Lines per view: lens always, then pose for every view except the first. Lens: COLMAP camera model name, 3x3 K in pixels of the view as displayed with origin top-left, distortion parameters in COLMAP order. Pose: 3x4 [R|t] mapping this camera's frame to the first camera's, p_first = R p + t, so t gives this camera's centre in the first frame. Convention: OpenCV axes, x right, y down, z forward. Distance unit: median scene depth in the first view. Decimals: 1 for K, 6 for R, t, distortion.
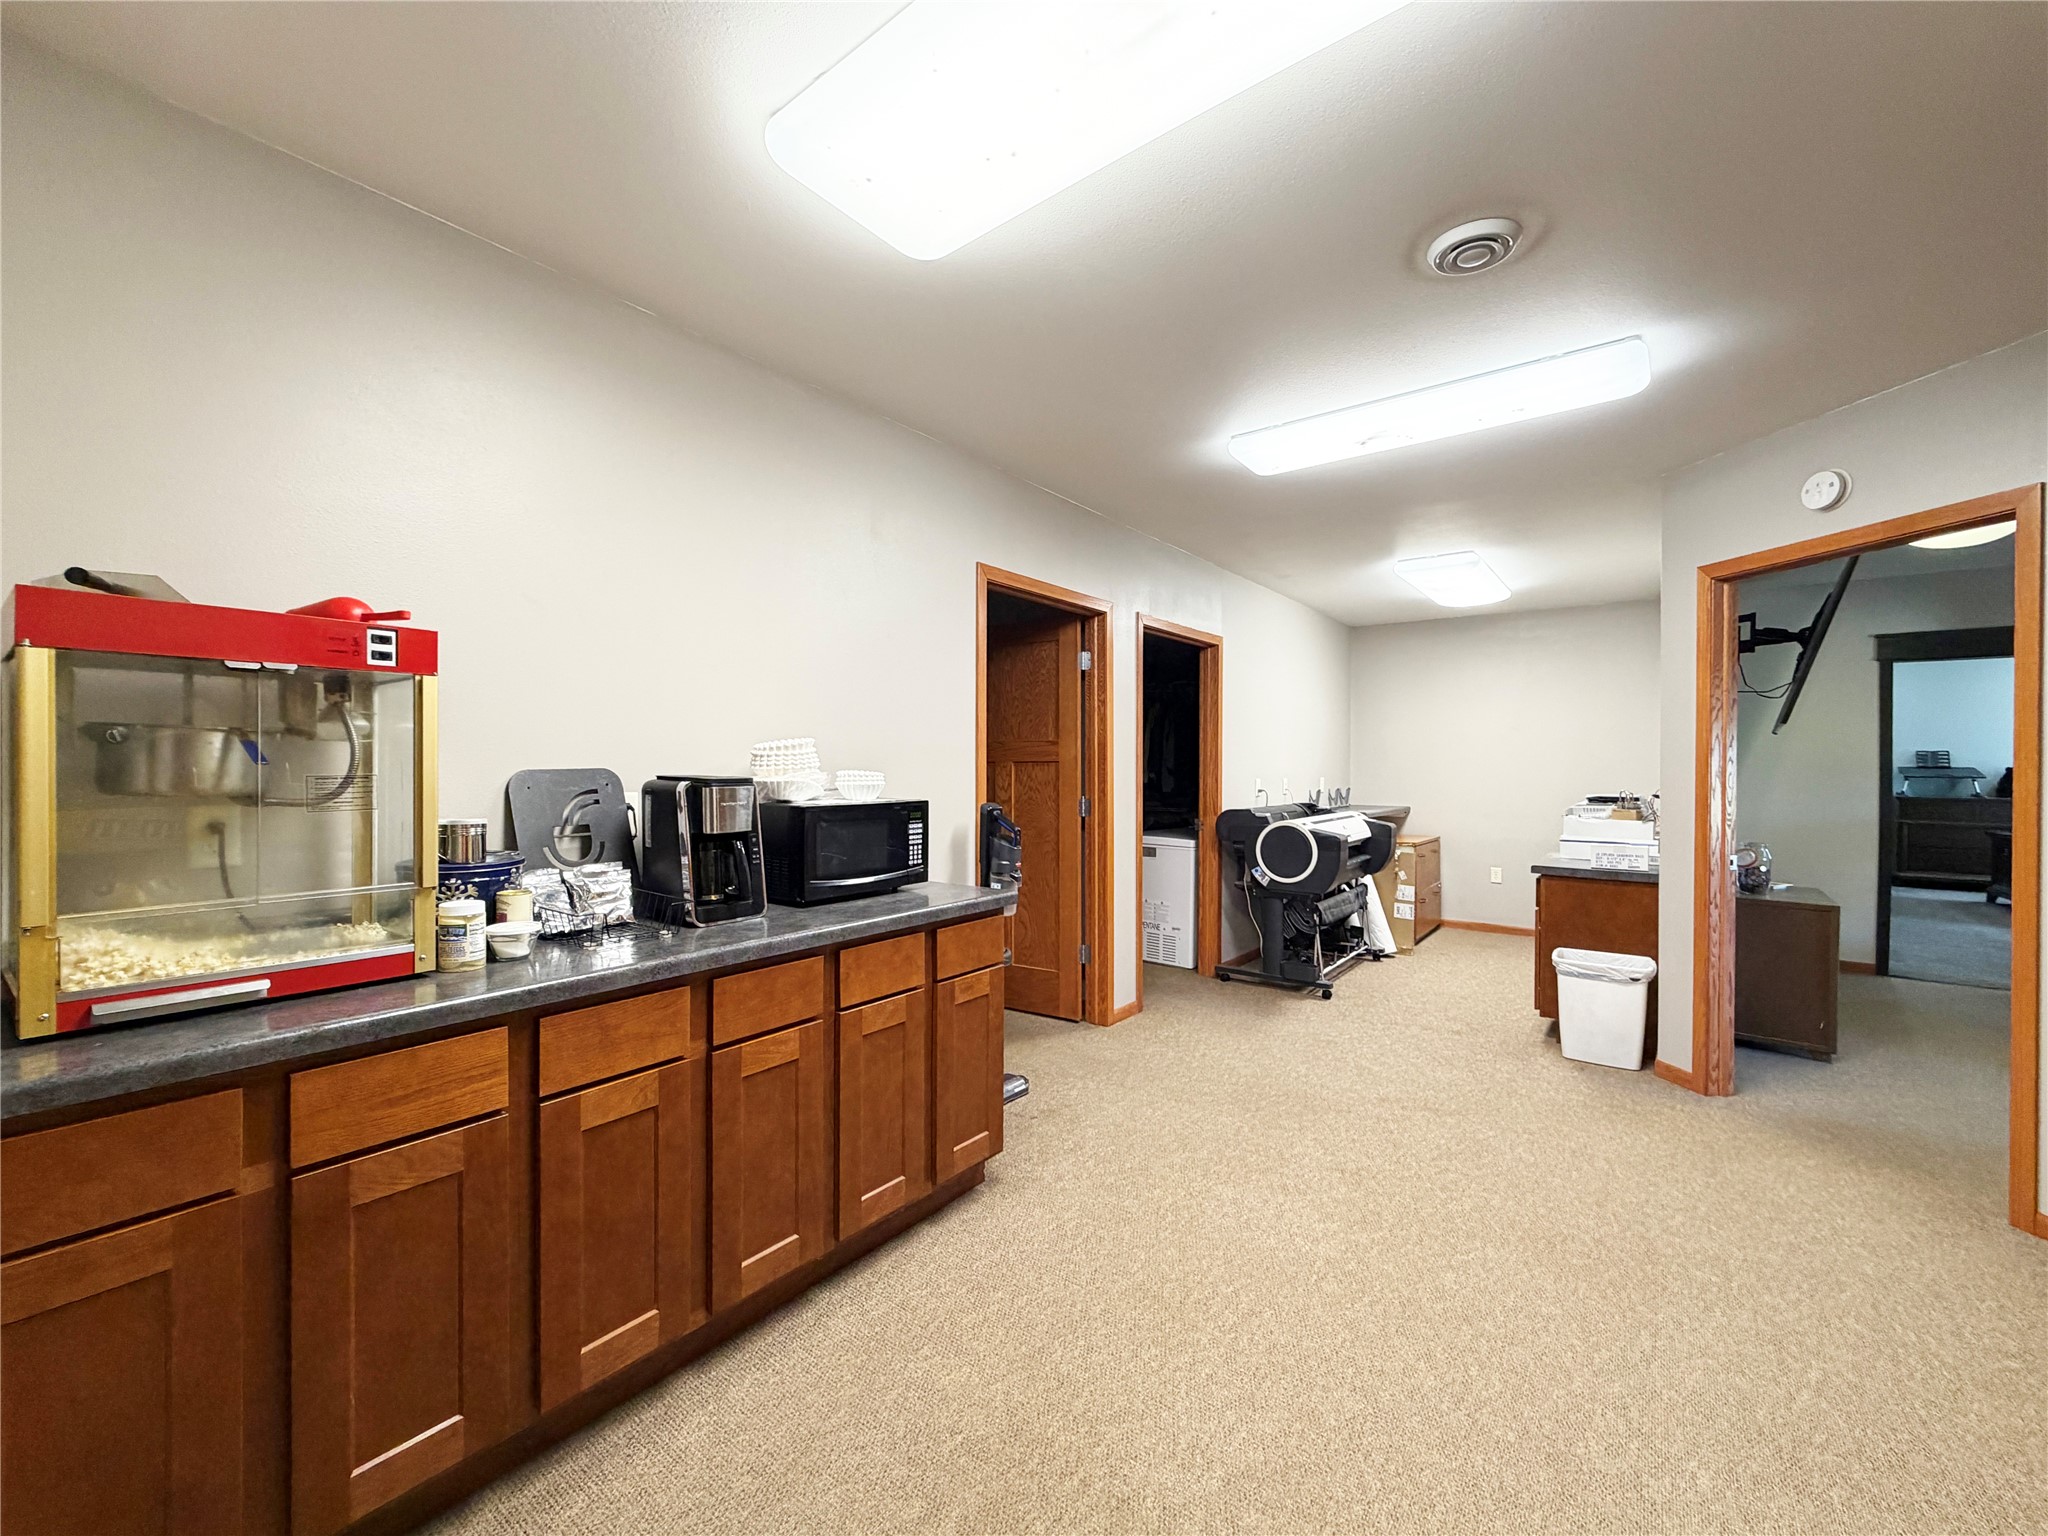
lens RADIAL K [[824.3, 0, 1029.6], [0, 824.3, 774.5], [0, 0, 1]] dist [0.011210, -0.000077]
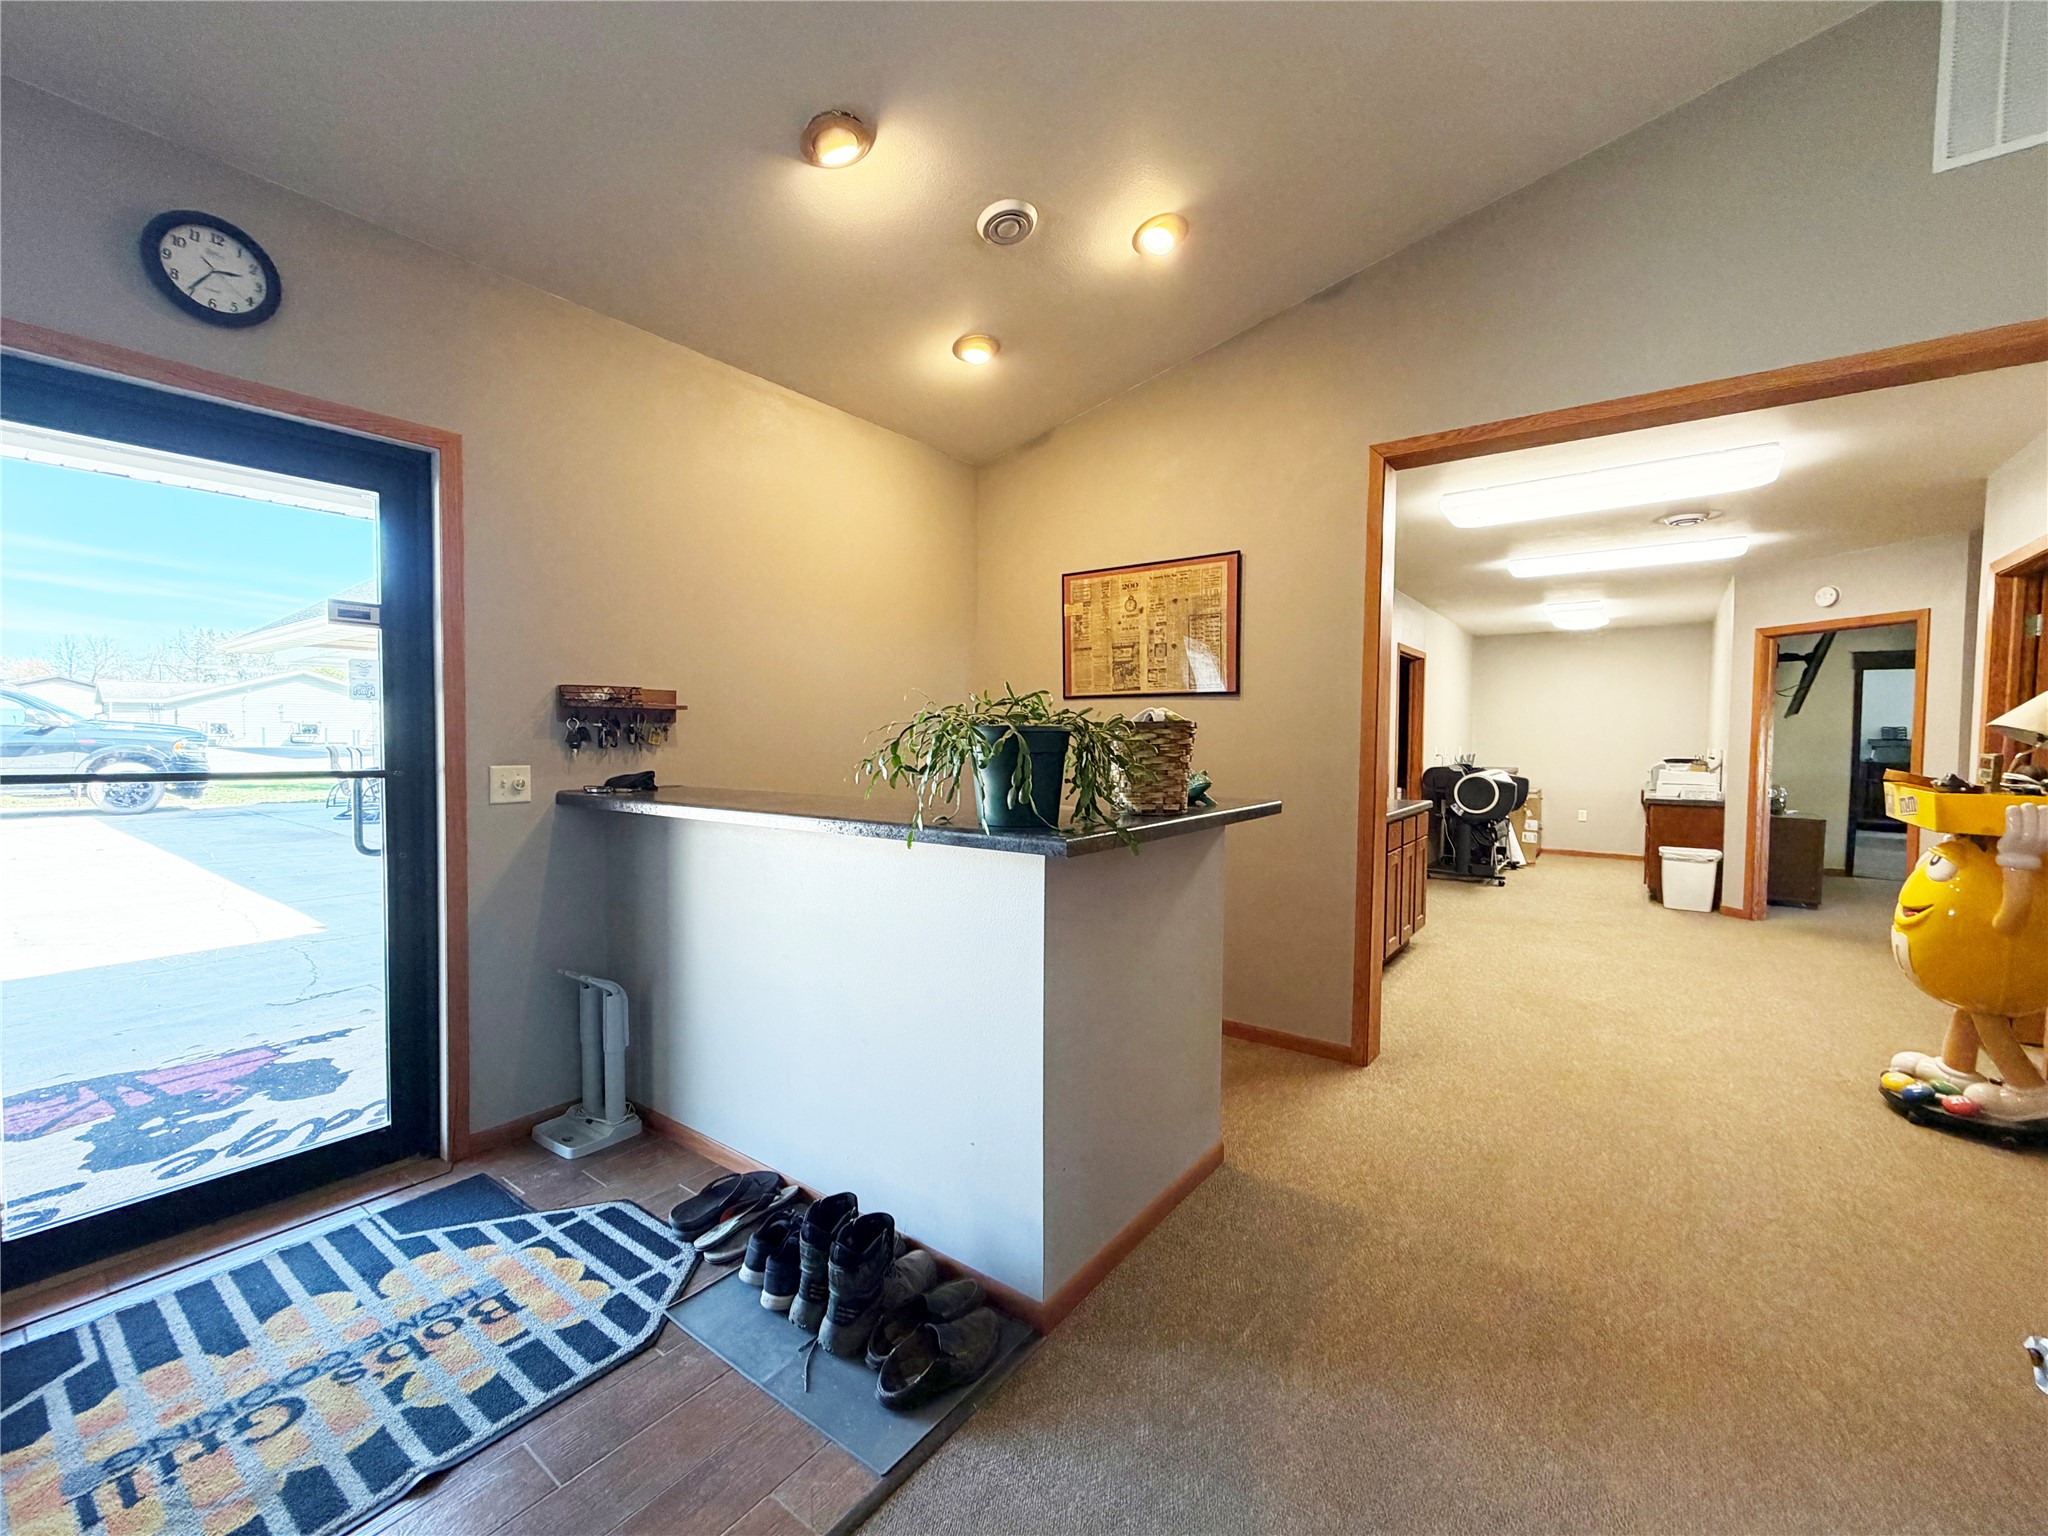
lens RADIAL K [[816.3, 0, 1021.6], [0, 816.3, 769.3], [0, 0, 1]] dist [-0.000911, 0.000110]
pose [[0.999996, 0.002922, -0.000611, -0.599501], [-0.002901, 0.999484, 0.031982, 0.001212], [0.000704, -0.031980, 0.999488, -0.593744]]
